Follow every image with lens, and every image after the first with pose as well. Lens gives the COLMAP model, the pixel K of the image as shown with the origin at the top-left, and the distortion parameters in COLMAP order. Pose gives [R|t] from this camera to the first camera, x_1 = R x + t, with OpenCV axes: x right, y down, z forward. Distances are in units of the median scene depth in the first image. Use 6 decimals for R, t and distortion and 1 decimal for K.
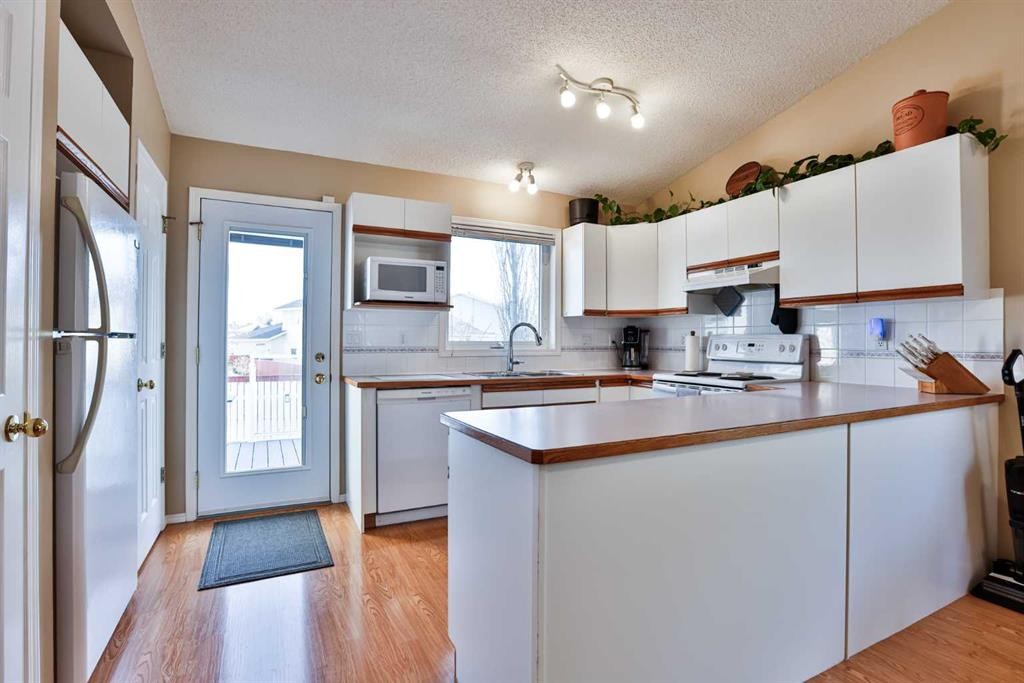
lens RADIAL K [[494.9, 0, 512.6], [0, 494.9, 338.3], [0, 0, 1]] dist [-0.060528, 0.023460]
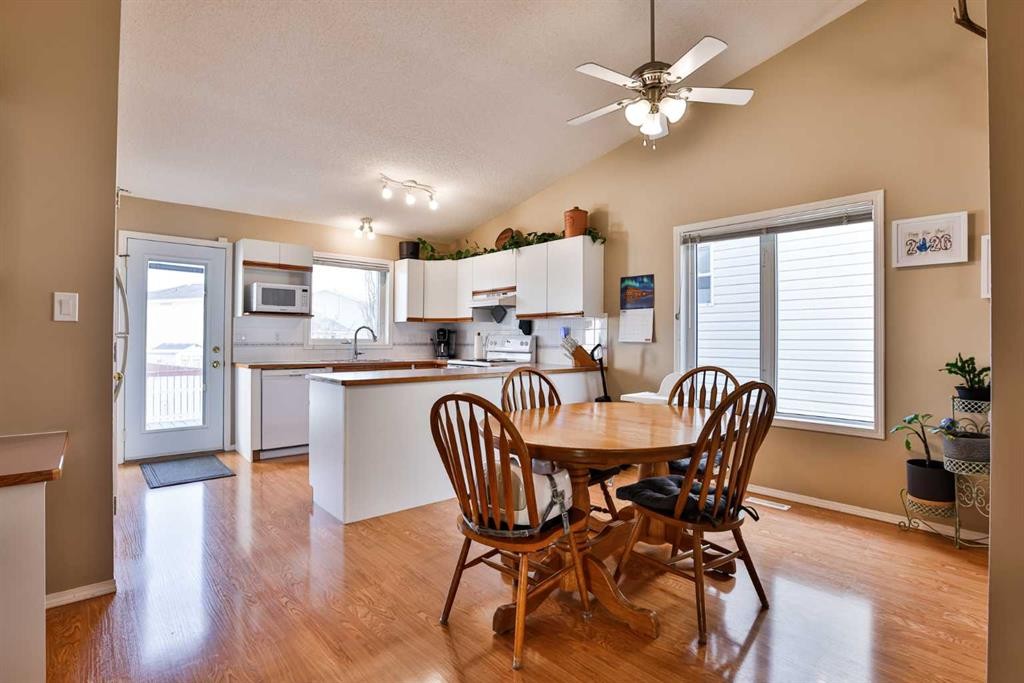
lens RADIAL K [[494.9, 0, 512.6], [0, 494.9, 338.3], [0, 0, 1]] dist [-0.060528, 0.023460]
pose [[0.966562, 0.003360, 0.256412, 0.080378], [-0.004765, 0.999977, 0.004859, -0.005328], [-0.256390, -0.005918, 0.966555, -0.583152]]
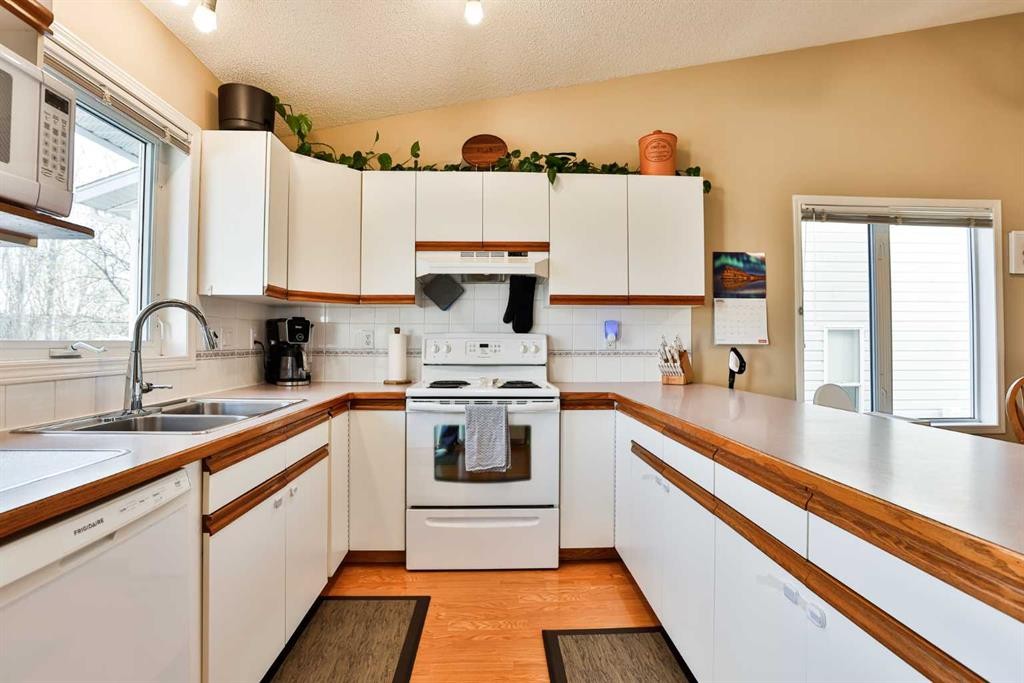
lens RADIAL K [[494.9, 0, 512.6], [0, 494.9, 338.3], [0, 0, 1]] dist [-0.060528, 0.023460]
pose [[0.408923, 0.006747, 0.912544, -0.281806], [-0.006090, 0.999971, -0.004664, 0.004444], [-0.912549, -0.003650, 0.408952, 0.588646]]
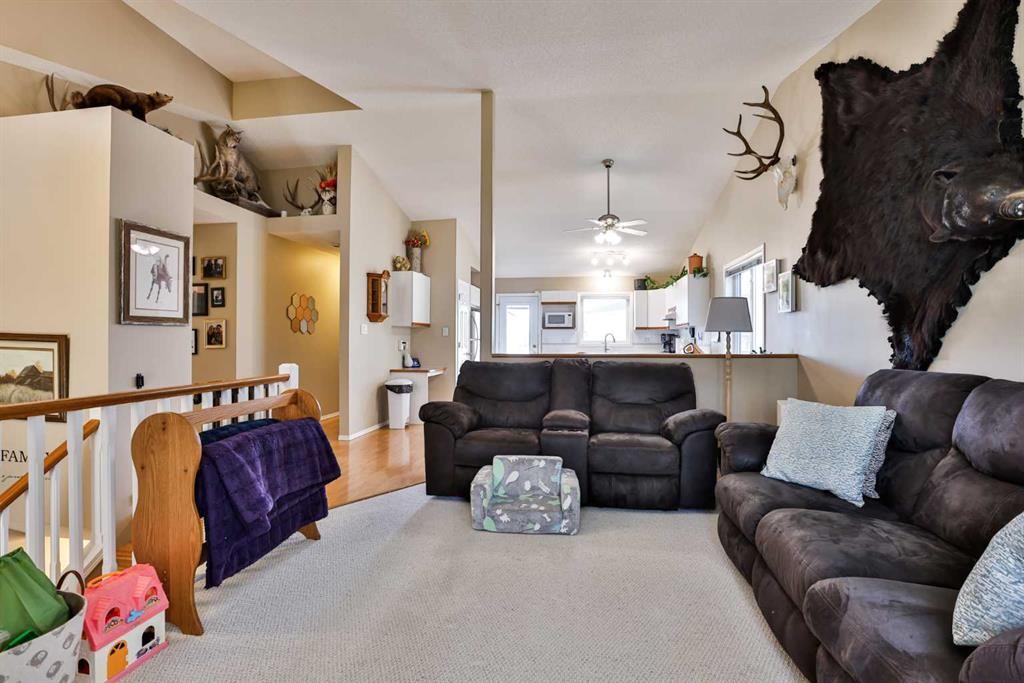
lens RADIAL K [[494.9, 0, 512.6], [0, 494.9, 338.3], [0, 0, 1]] dist [-0.060528, 0.023460]
pose [[0.822987, -0.005553, -0.568033, 1.138302], [0.007727, 0.999969, 0.001420, -0.014241], [0.568007, -0.005558, 0.823005, -1.453096]]
